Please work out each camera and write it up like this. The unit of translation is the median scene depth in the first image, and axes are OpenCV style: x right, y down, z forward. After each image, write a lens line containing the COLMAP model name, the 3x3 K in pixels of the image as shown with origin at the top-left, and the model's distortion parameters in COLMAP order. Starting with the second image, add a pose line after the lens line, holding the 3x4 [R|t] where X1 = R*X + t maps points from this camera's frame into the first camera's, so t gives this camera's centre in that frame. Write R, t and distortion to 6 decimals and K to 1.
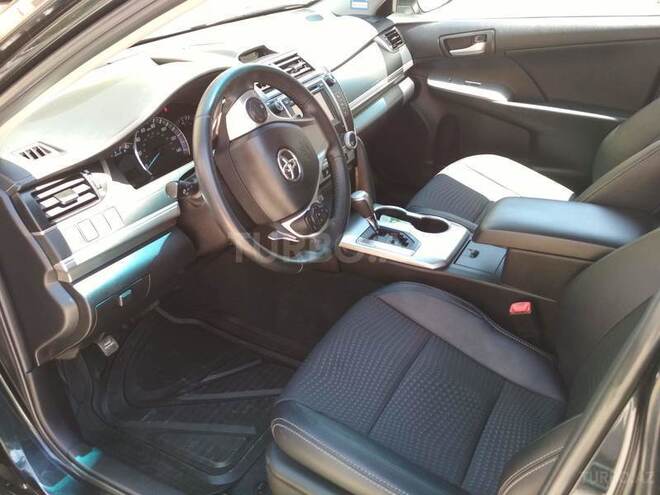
lens RADIAL K [[595.6, 0, 344.5], [0, 595.6, 241.6], [0, 0, 1]] dist [0.087758, -0.192561]
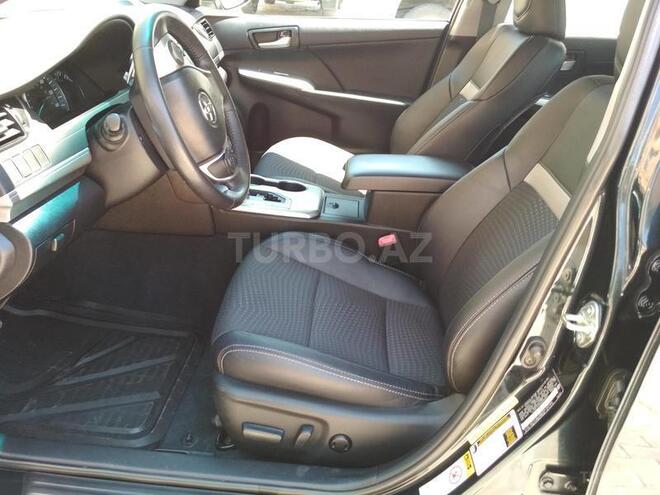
lens RADIAL K [[595.6, 0, 344.5], [0, 595.6, 241.6], [0, 0, 1]] dist [0.087758, -0.192561]
pose [[0.889863, -0.086789, 0.447896, -0.295282], [0.112354, 0.993192, -0.030771, 0.130867], [-0.442176, 0.077705, 0.893556, -0.025027]]
